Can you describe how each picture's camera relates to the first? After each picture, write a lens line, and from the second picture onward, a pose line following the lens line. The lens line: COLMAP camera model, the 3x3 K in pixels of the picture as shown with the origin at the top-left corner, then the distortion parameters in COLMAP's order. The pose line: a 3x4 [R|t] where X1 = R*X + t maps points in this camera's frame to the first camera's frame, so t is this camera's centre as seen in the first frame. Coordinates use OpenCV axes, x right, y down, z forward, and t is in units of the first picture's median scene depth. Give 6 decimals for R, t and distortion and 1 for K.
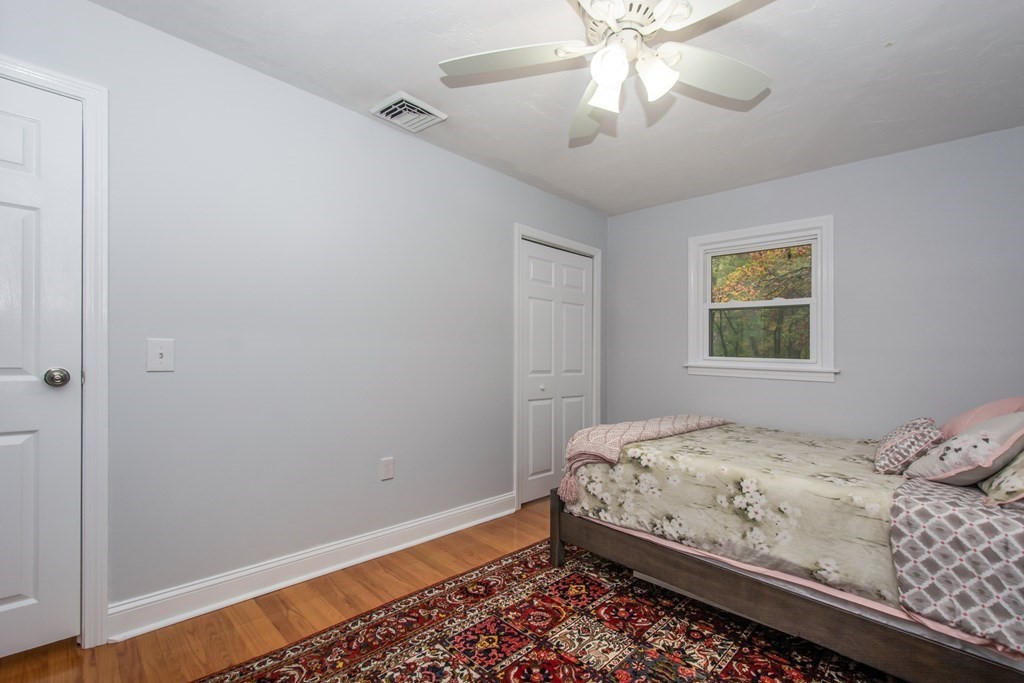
lens RADIAL K [[459.1, 0, 513.5], [0, 459.1, 347.7], [0, 0, 1]] dist [0.012335, -0.006201]
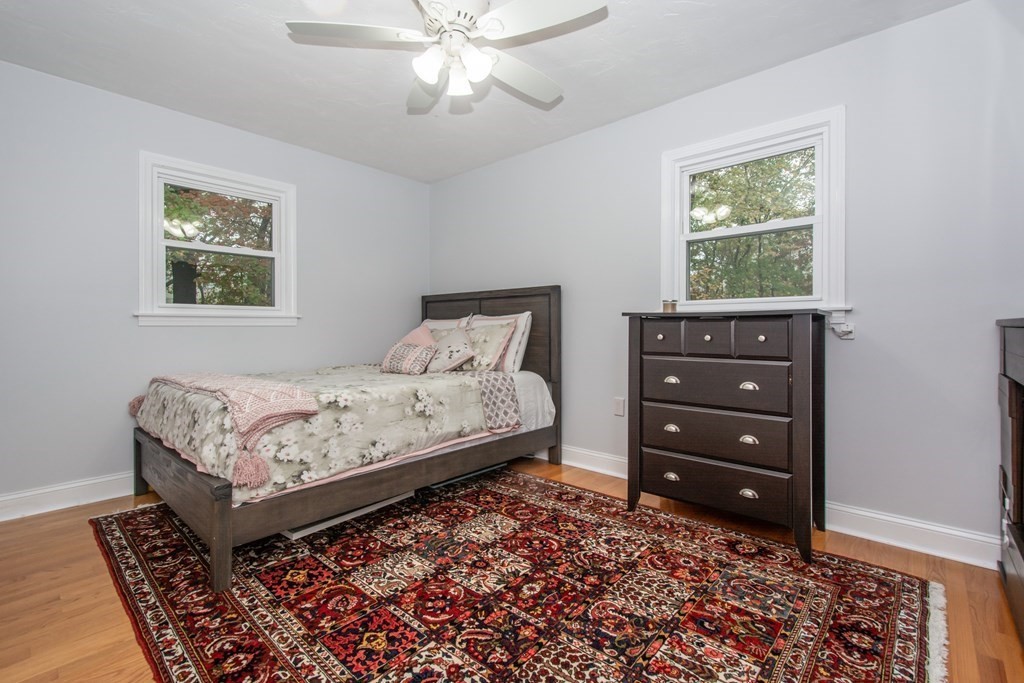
lens RADIAL K [[459.1, 0, 533.9], [0, 459.1, 315.3], [0, 0, 1]] dist [0.012335, -0.006201]
pose [[-0.083584, -0.007637, 0.996471, -0.767658], [-0.011221, 0.999914, 0.006723, 0.046503], [-0.996438, -0.010620, -0.083662, 0.684242]]
